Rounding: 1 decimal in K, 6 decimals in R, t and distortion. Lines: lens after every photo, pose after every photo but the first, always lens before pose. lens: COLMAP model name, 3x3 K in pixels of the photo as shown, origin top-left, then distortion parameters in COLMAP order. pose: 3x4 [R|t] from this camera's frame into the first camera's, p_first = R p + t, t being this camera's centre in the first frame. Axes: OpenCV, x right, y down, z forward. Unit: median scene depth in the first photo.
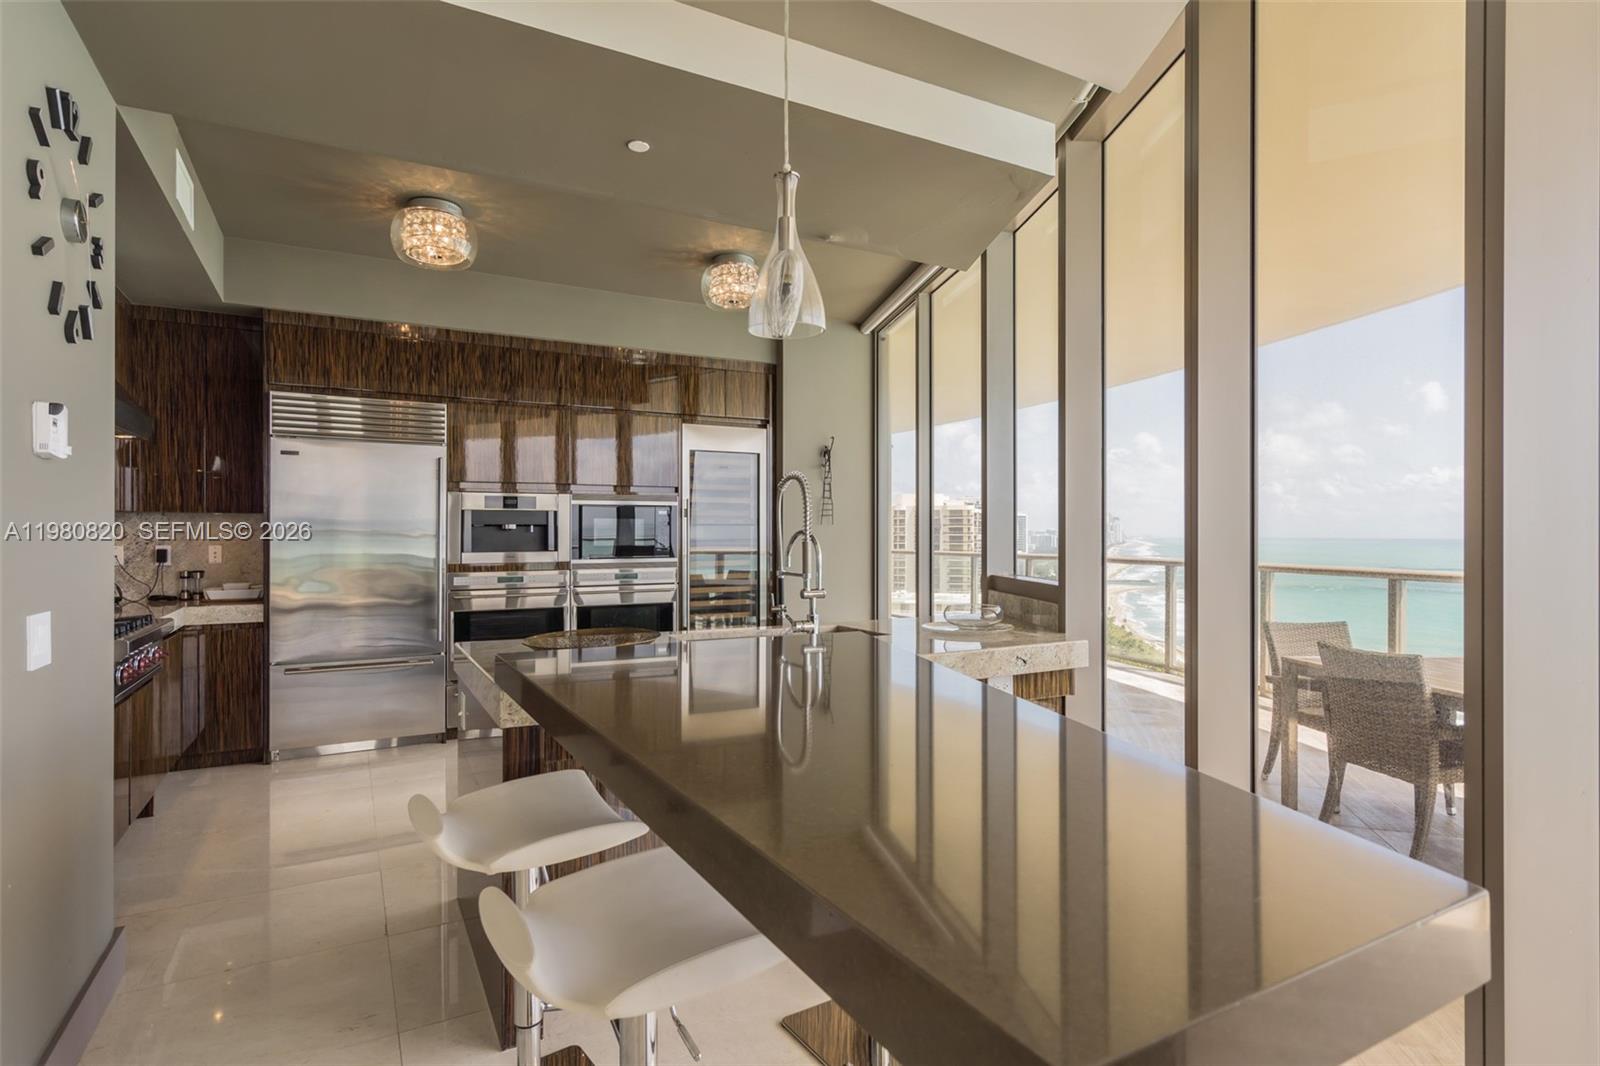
lens RADIAL K [[822.9, 0, 799.3], [0, 822.9, 533.2], [0, 0, 1]] dist [-0.000166, -0.000017]
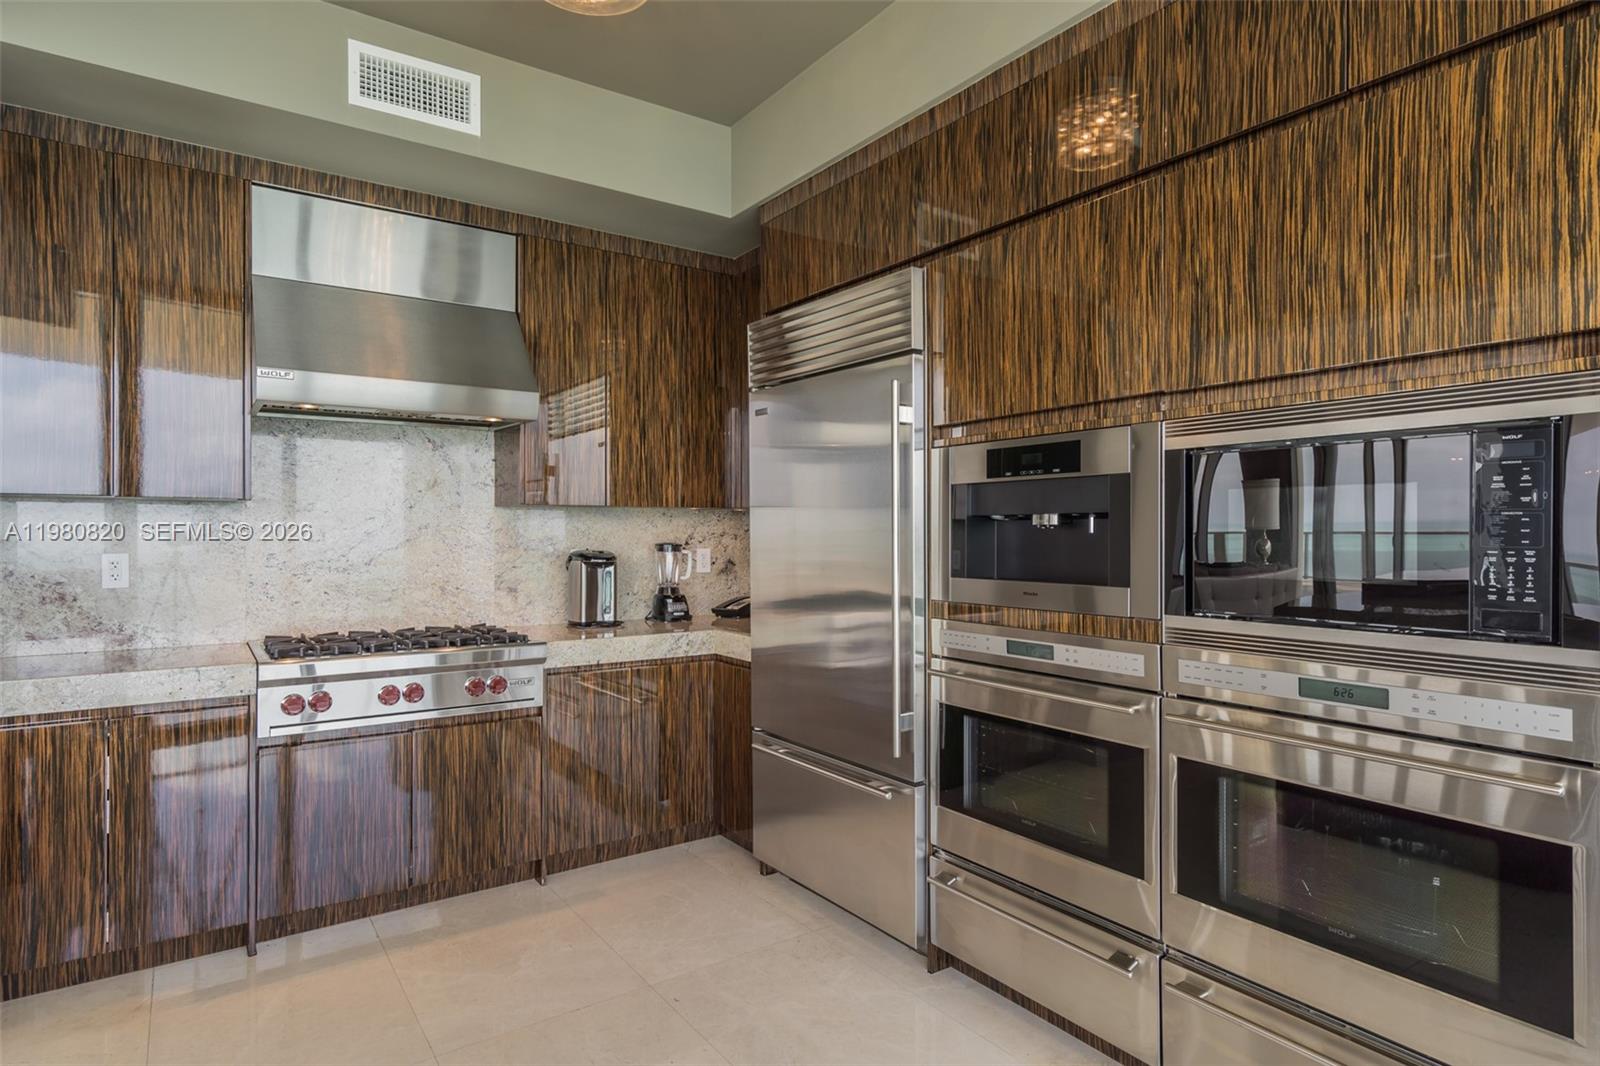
lens RADIAL K [[880.3, 0, 799.4], [0, 880.3, 535.0], [0, 0, 1]] dist [0.001791, 0.000171]
pose [[0.095964, 0.001353, -0.995384, 0.071612], [0.000091, 0.999999, 0.001368, -0.001324], [0.995385, -0.000222, 0.095964, 0.847568]]
